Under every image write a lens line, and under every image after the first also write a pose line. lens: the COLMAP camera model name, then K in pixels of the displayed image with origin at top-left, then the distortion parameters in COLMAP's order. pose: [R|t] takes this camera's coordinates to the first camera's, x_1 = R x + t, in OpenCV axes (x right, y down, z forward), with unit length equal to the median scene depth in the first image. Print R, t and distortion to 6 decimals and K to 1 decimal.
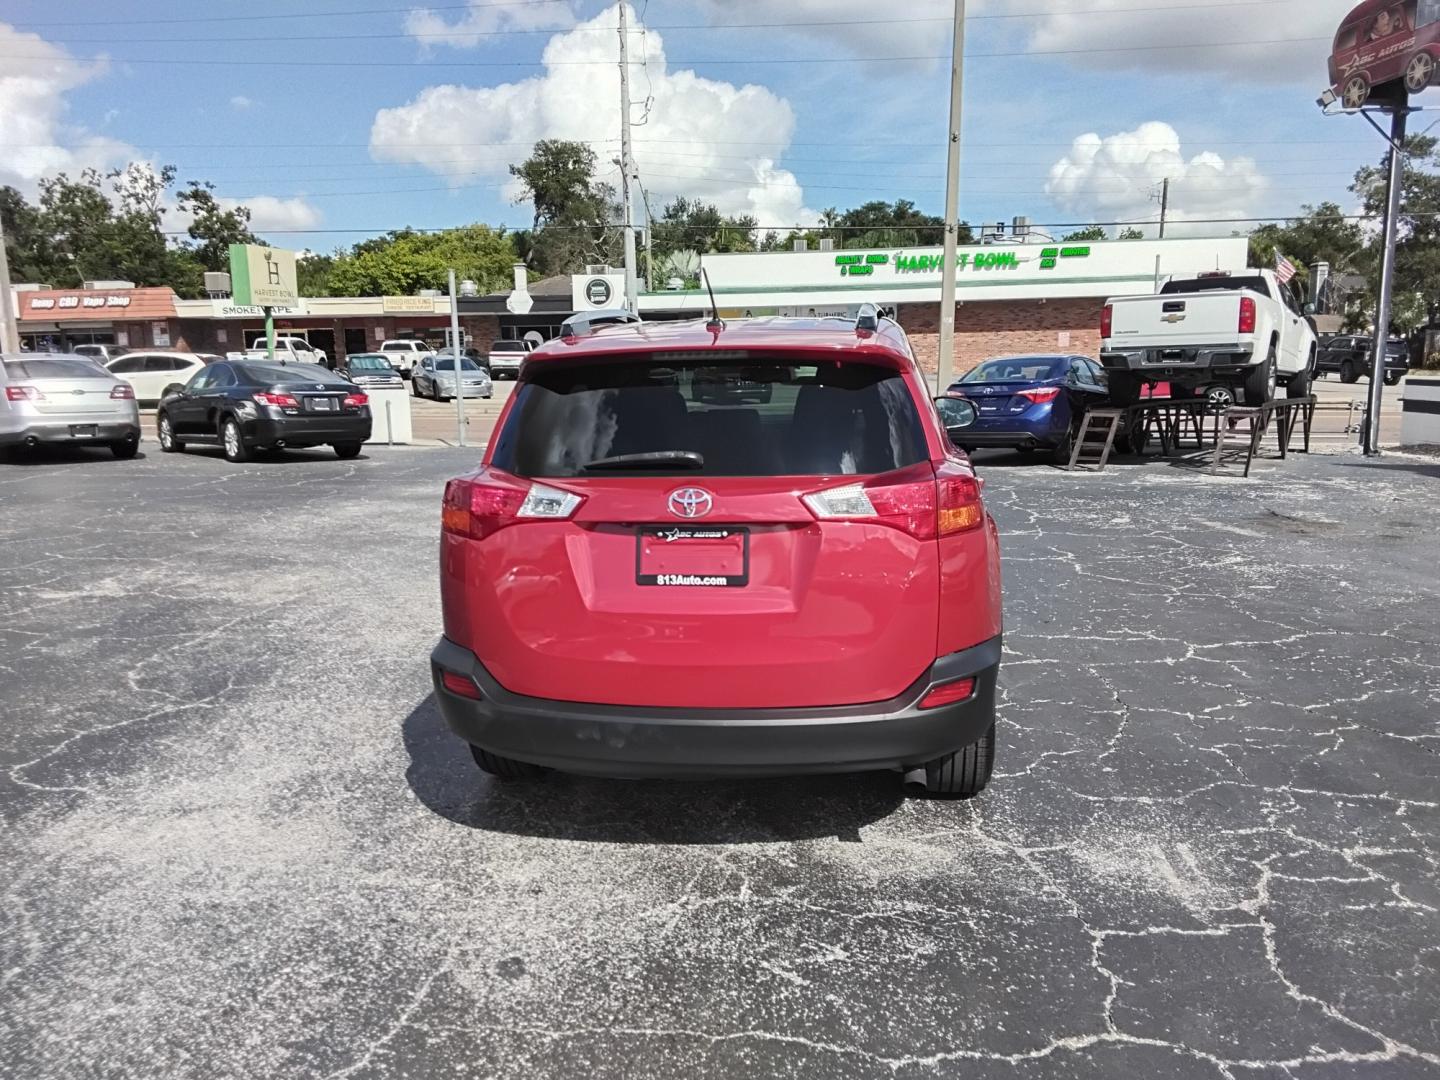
lens RADIAL K [[1100.2, 0, 700.5], [0, 1100.2, 545.6], [0, 0, 1]] dist [0.083716, -0.109459]
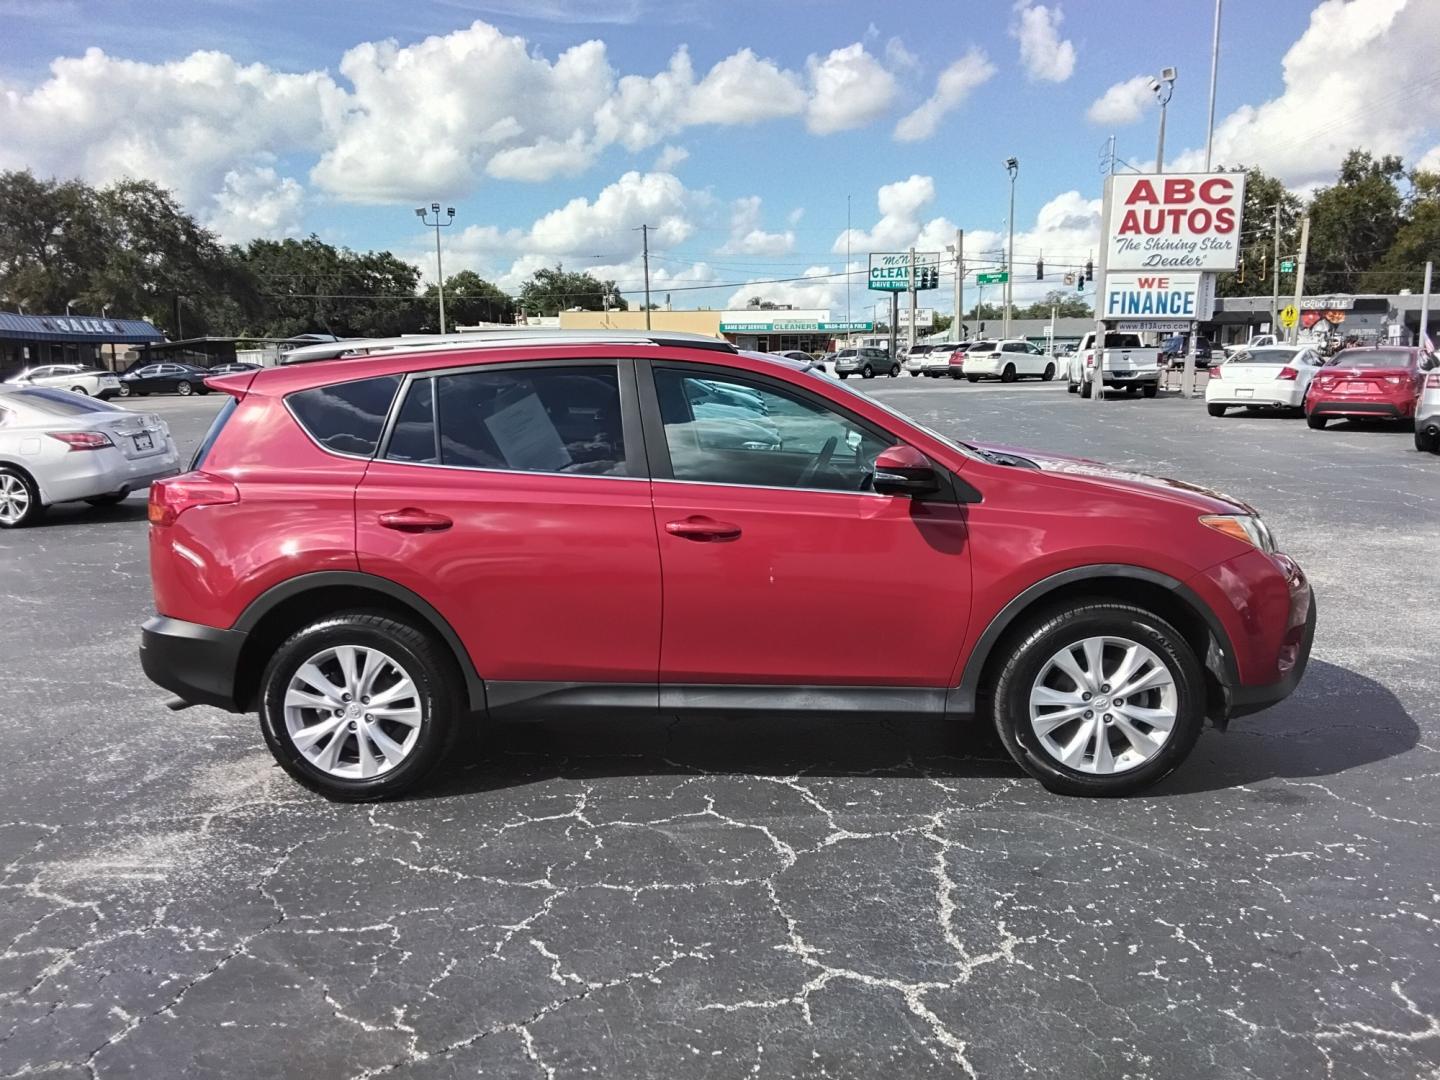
lens RADIAL K [[1100.2, 0, 715.5], [0, 1100.2, 548.9], [0, 0, 1]] dist [0.083716, -0.109459]
pose [[0.096073, 0.182250, -0.978547, 0.343516], [-0.154752, 0.973876, 0.166187, -0.065817], [0.983271, 0.135466, 0.121766, 0.320694]]
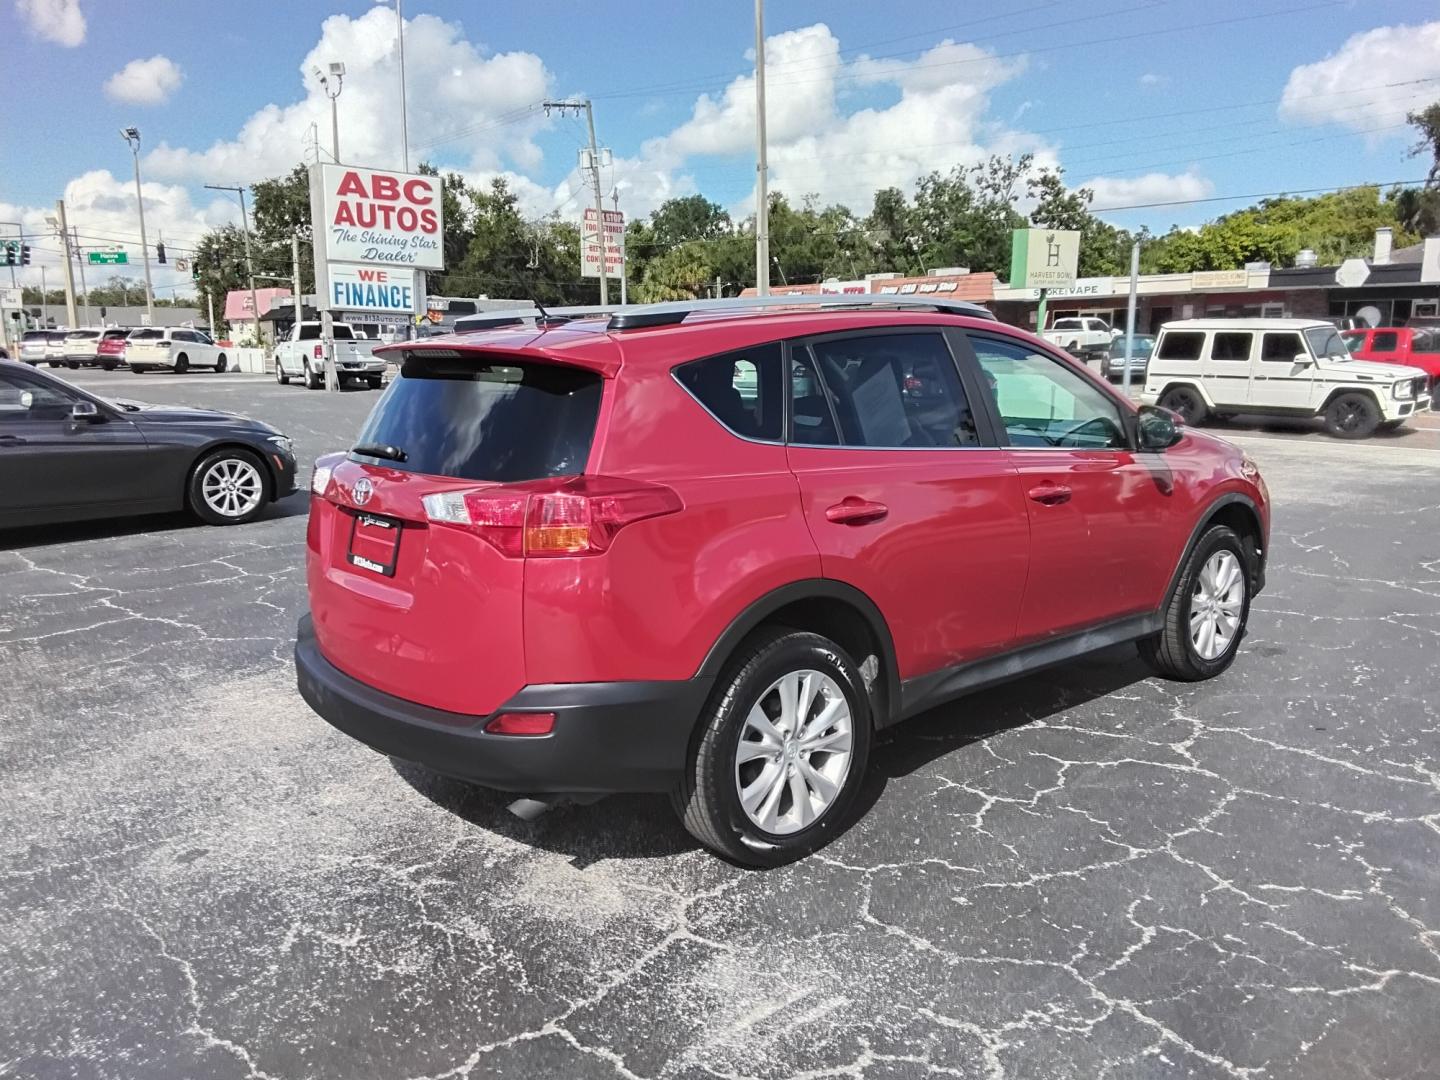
lens RADIAL K [[1100.2, 0, 716.3], [0, 1100.2, 556.1], [0, 0, 1]] dist [0.083716, -0.109459]
pose [[0.757005, 0.135272, -0.639253, 0.196868], [-0.117821, 0.990558, 0.070088, -0.019615], [0.642698, 0.022261, 0.765796, 0.082841]]
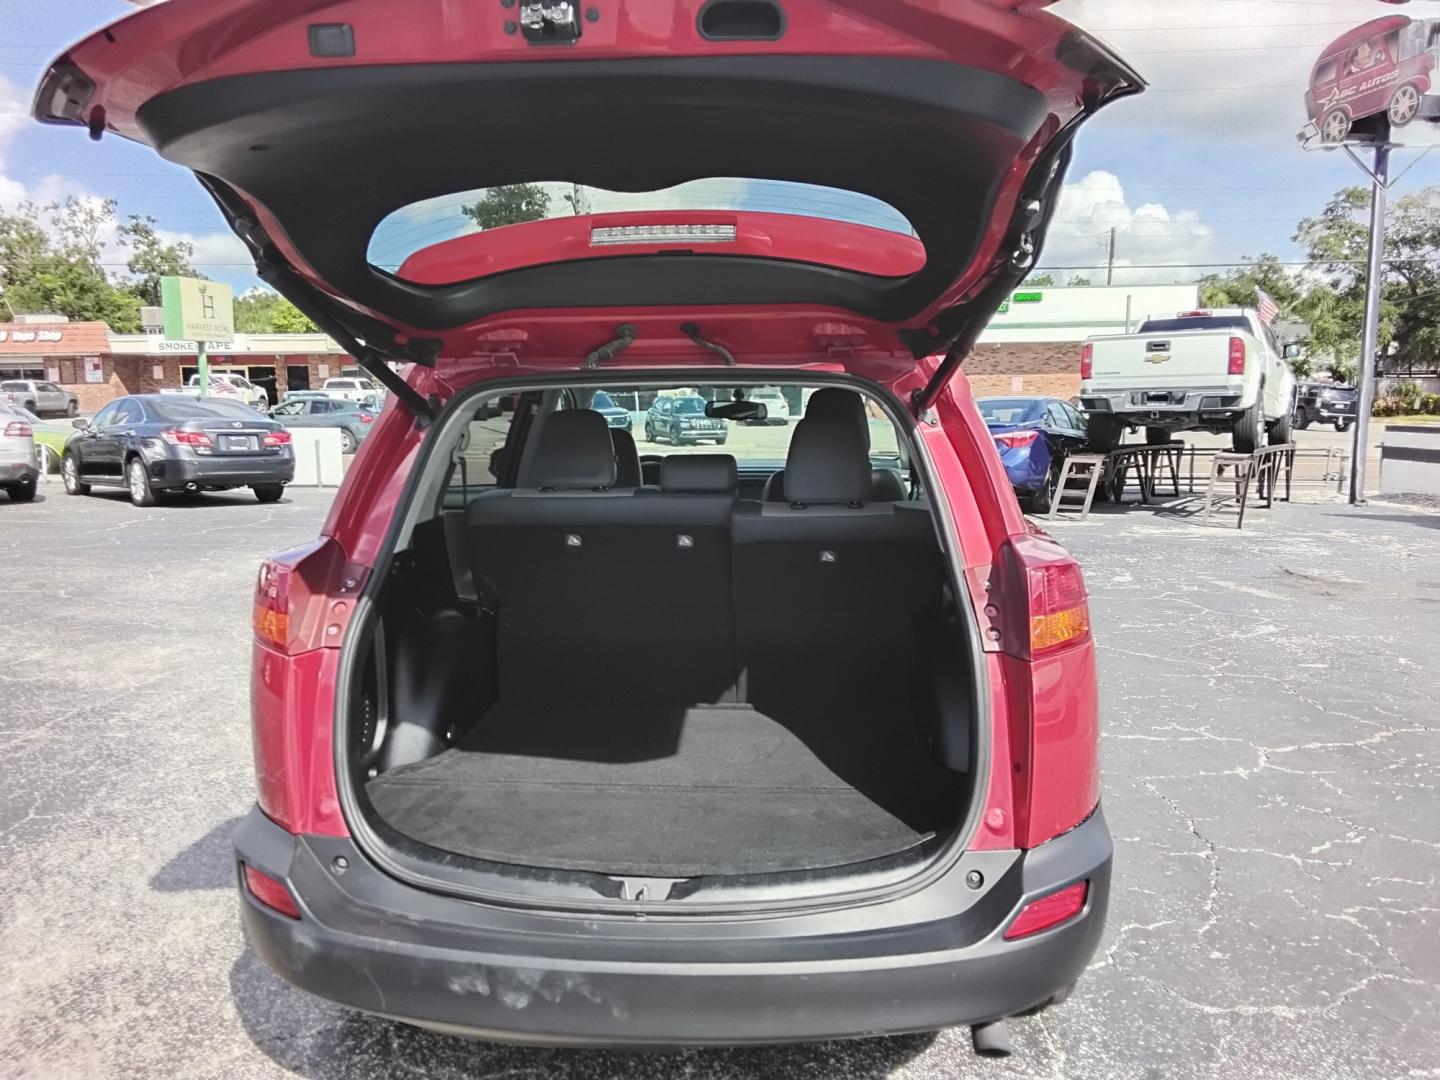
lens RADIAL K [[1100.2, 0, 700.2], [0, 1100.2, 554.5], [0, 0, 1]] dist [0.083716, -0.109459]
pose [[0.999098, 0.002357, 0.042389, -0.000133], [-0.001118, 0.999573, -0.029212, -0.010515], [-0.042440, 0.029138, 0.998674, 0.079251]]
